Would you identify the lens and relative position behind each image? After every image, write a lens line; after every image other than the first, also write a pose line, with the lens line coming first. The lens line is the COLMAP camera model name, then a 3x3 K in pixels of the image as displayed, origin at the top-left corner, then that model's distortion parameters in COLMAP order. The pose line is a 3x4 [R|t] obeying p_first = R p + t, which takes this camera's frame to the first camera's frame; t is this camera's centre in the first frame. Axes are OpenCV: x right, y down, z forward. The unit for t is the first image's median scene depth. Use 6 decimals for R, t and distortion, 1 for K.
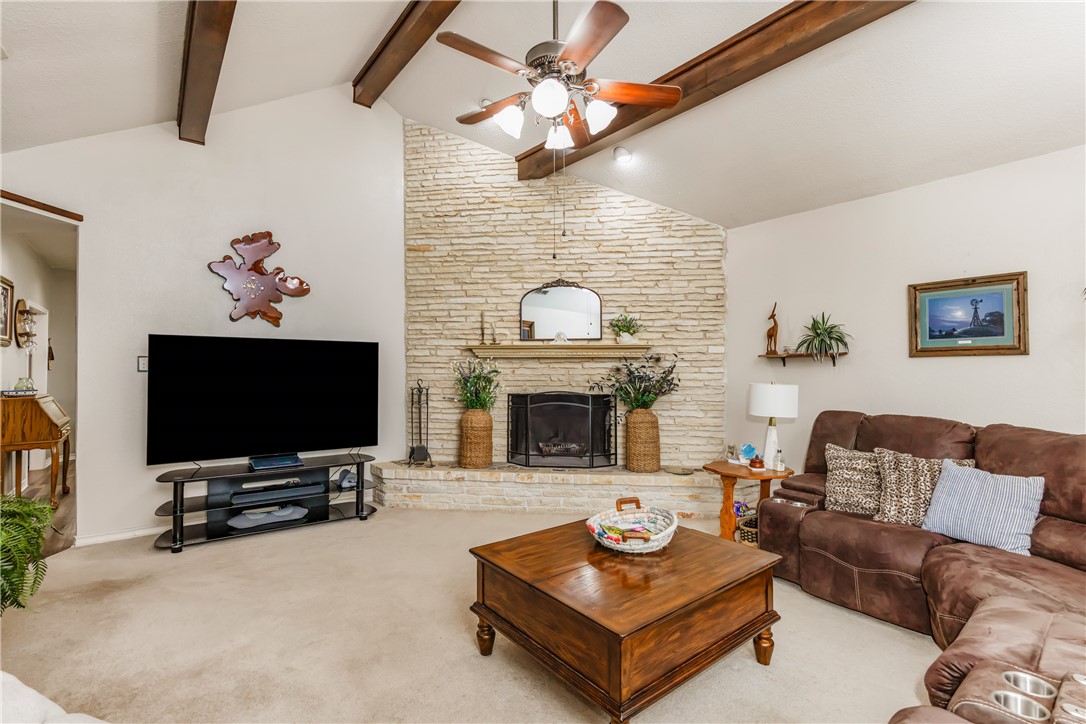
lens RADIAL K [[496.1, 0, 548.5], [0, 496.1, 363.3], [0, 0, 1]] dist [0.001075, -0.000256]
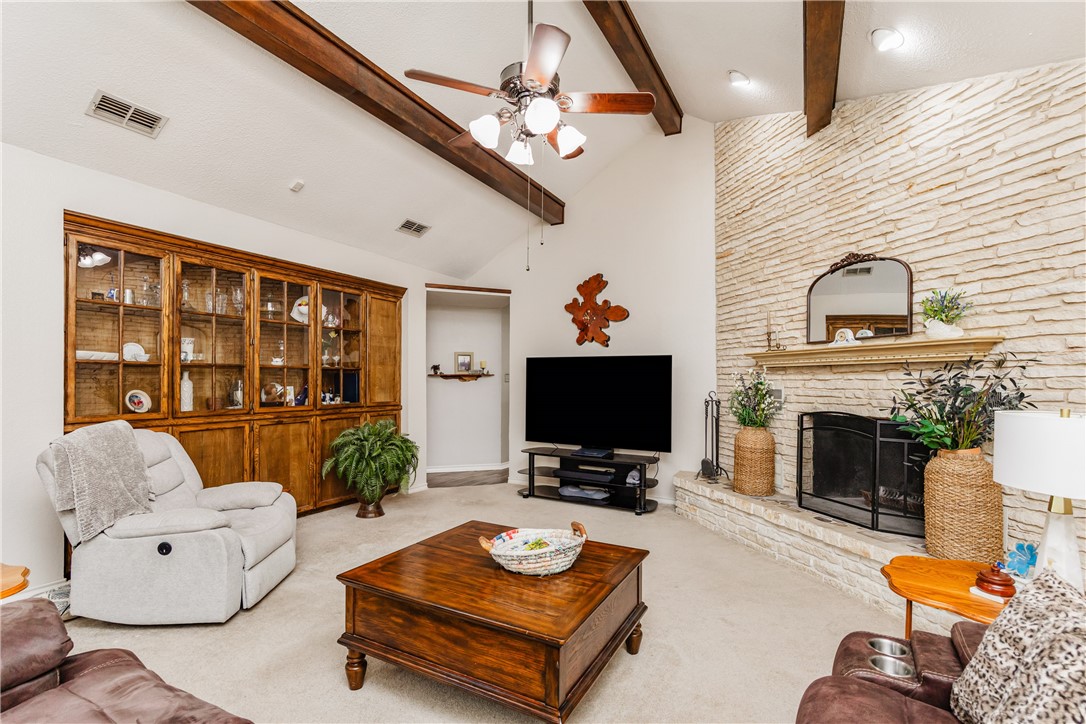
lens RADIAL K [[496.1, 0, 546.1], [0, 496.1, 378.4], [0, 0, 1]] dist [0.001075, -0.000256]
pose [[0.397624, -0.003263, -0.917543, 0.506009], [0.008970, 0.999960, 0.000331, 0.004007], [0.917505, -0.008362, 0.397637, 0.323903]]
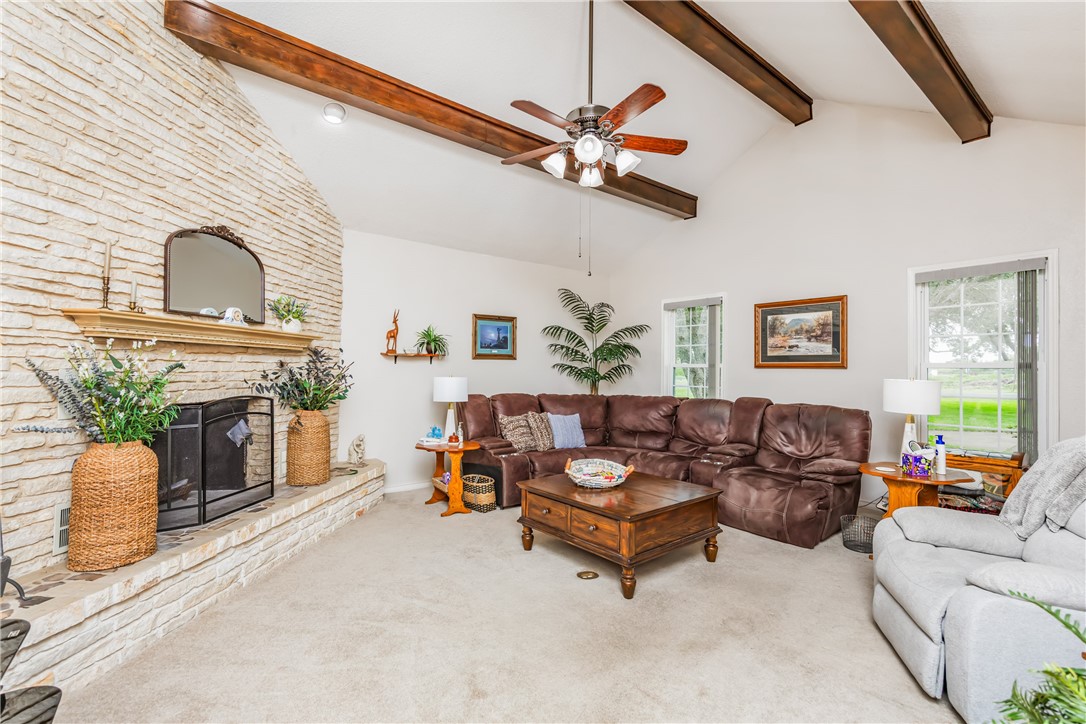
lens RADIAL K [[496.1, 0, 544.5], [0, 496.1, 367.6], [0, 0, 1]] dist [0.001075, -0.000256]
pose [[-0.005665, 0.003192, 0.999979, -0.647750], [-0.020742, 0.999779, -0.003309, 0.011648], [-0.999769, -0.020760, -0.005597, 0.580908]]
